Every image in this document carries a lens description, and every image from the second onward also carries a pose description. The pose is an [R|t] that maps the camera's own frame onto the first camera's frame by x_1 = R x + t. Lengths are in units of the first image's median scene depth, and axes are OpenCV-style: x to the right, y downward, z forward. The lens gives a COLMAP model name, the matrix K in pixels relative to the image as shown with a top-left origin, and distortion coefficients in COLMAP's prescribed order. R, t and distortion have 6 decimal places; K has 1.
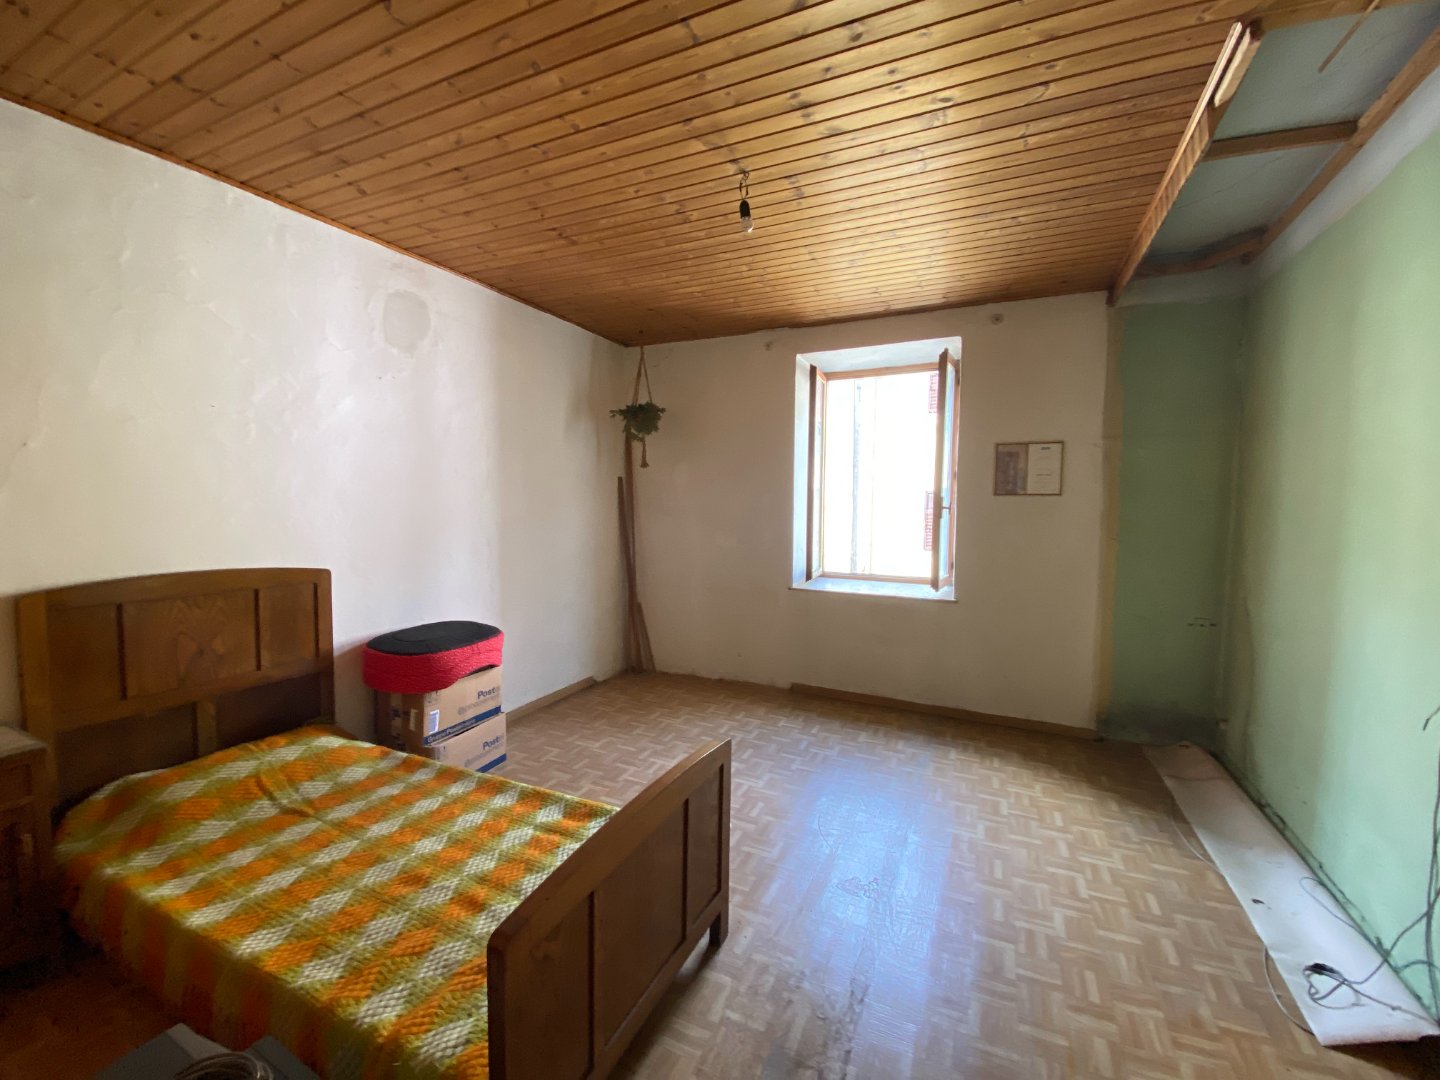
lens RADIAL K [[581.2, 0, 718.8], [0, 581.2, 528.6], [0, 0, 1]] dist [0.015183, -0.018410]
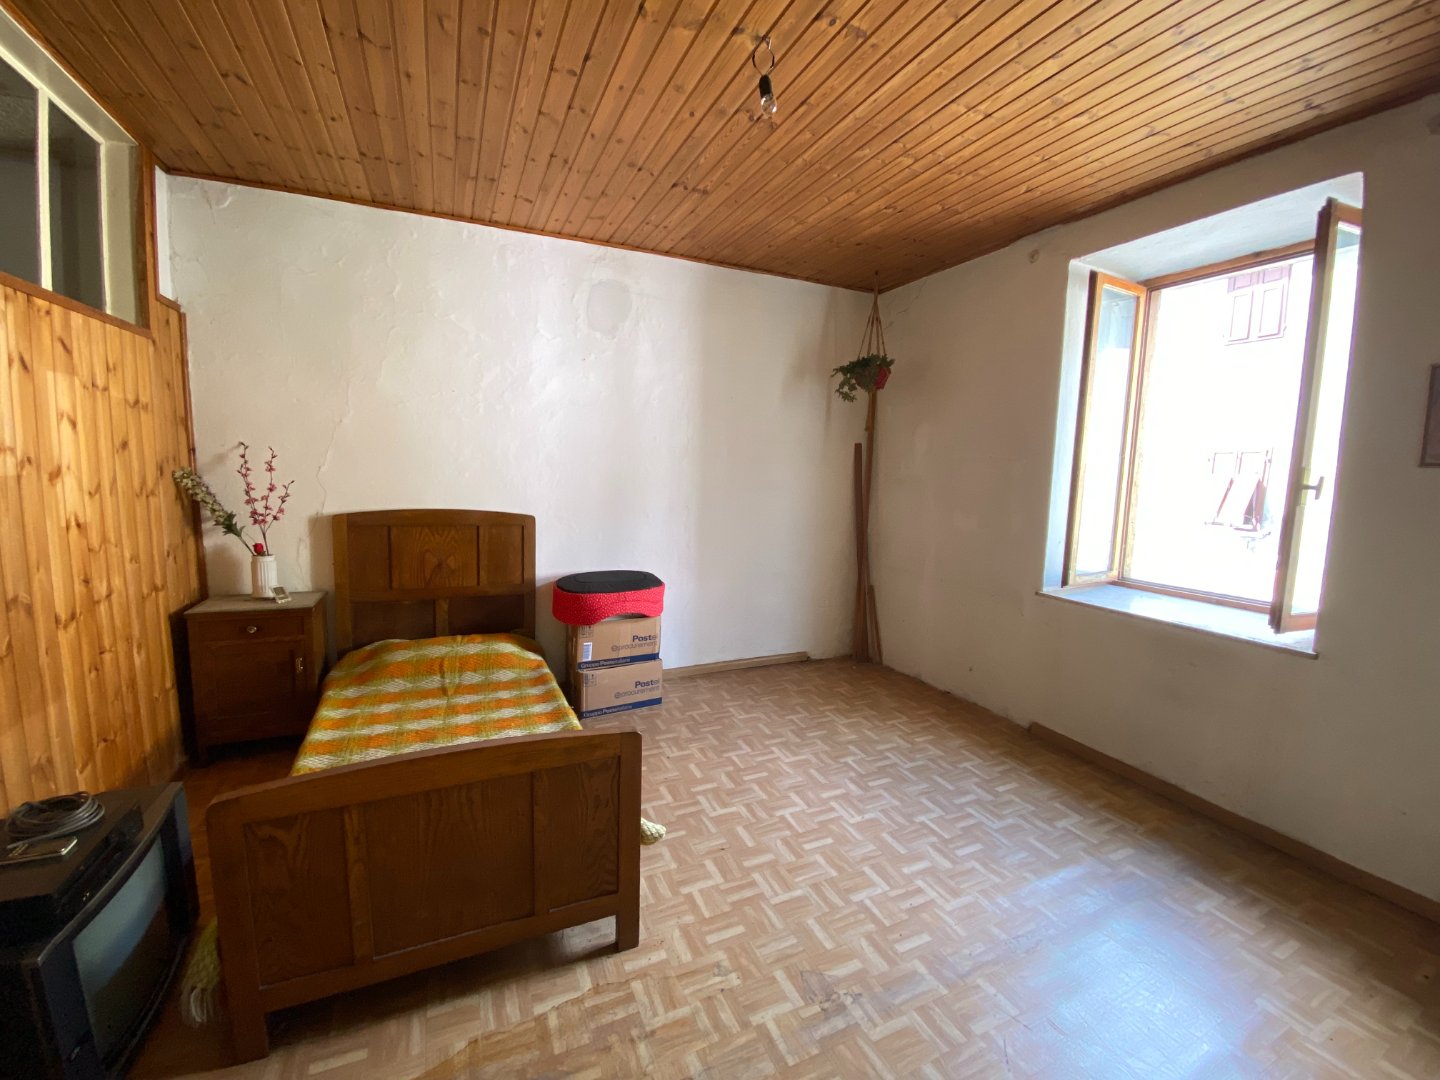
lens RADIAL K [[581.2, 0, 713.2], [0, 581.2, 530.5], [0, 0, 1]] dist [0.015183, -0.018410]
pose [[0.757149, 0.081217, -0.648173, 0.406691], [-0.051512, 0.996574, 0.064699, -0.001121], [0.651208, -0.015599, 0.758739, 0.263748]]
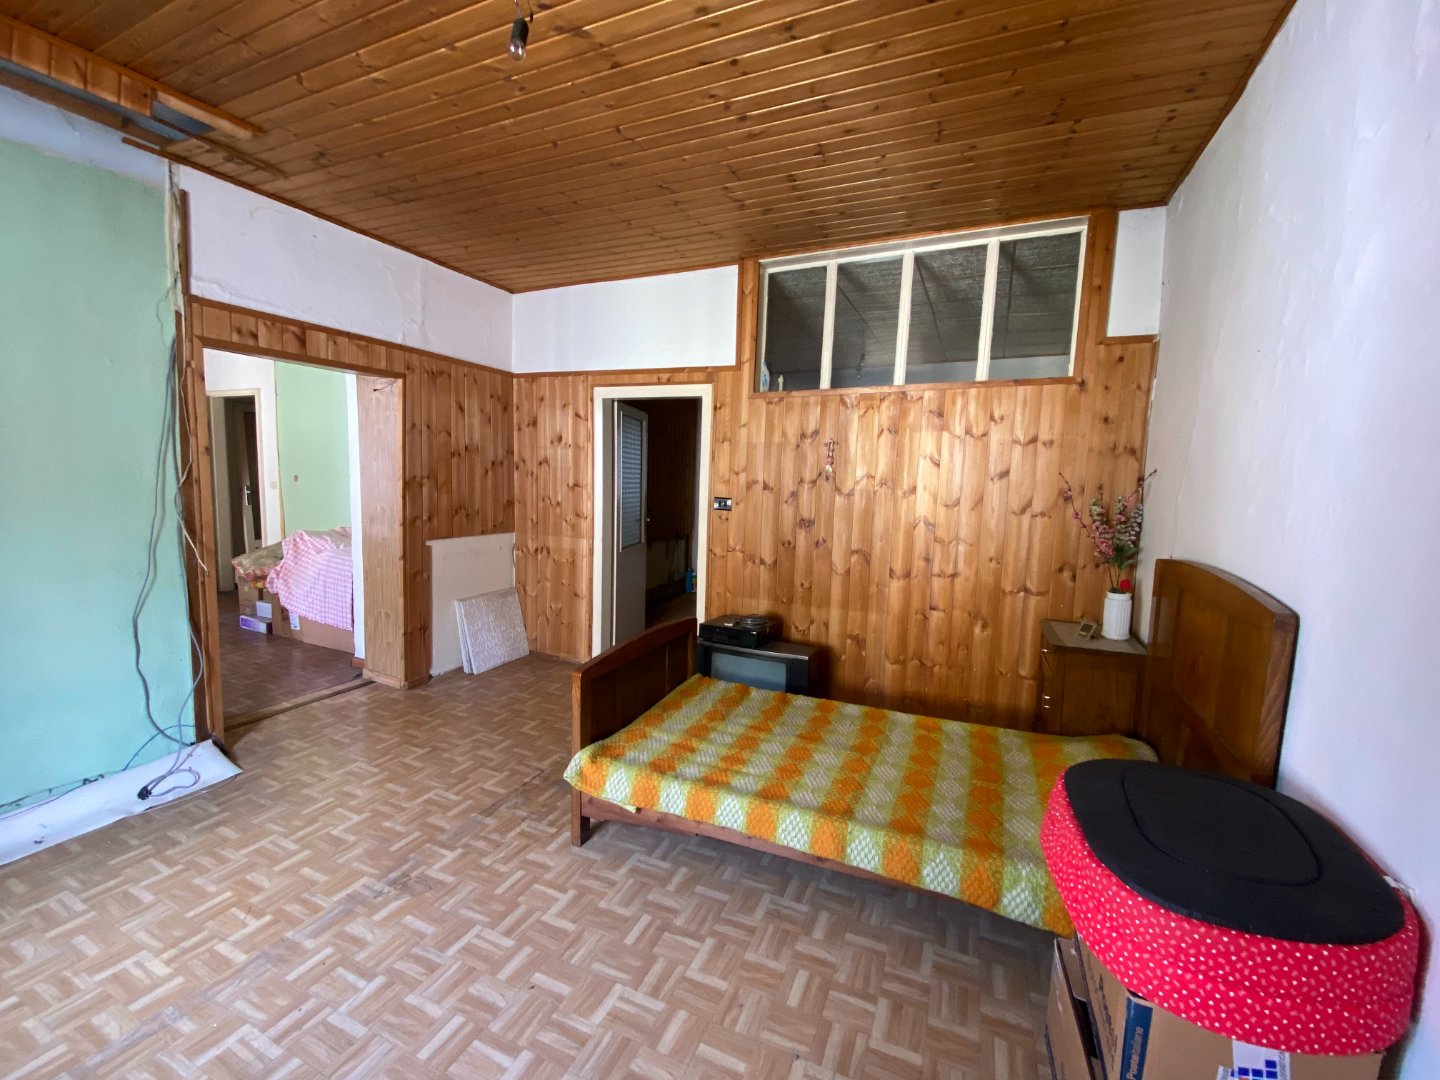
lens RADIAL K [[581.2, 0, 720.4], [0, 581.2, 536.0], [0, 0, 1]] dist [0.015183, -0.018410]
pose [[-0.998705, -0.032835, -0.038852, -0.136117], [-0.038267, 0.988167, 0.148528, -0.048701], [0.033515, 0.149823, -0.988145, 1.320930]]
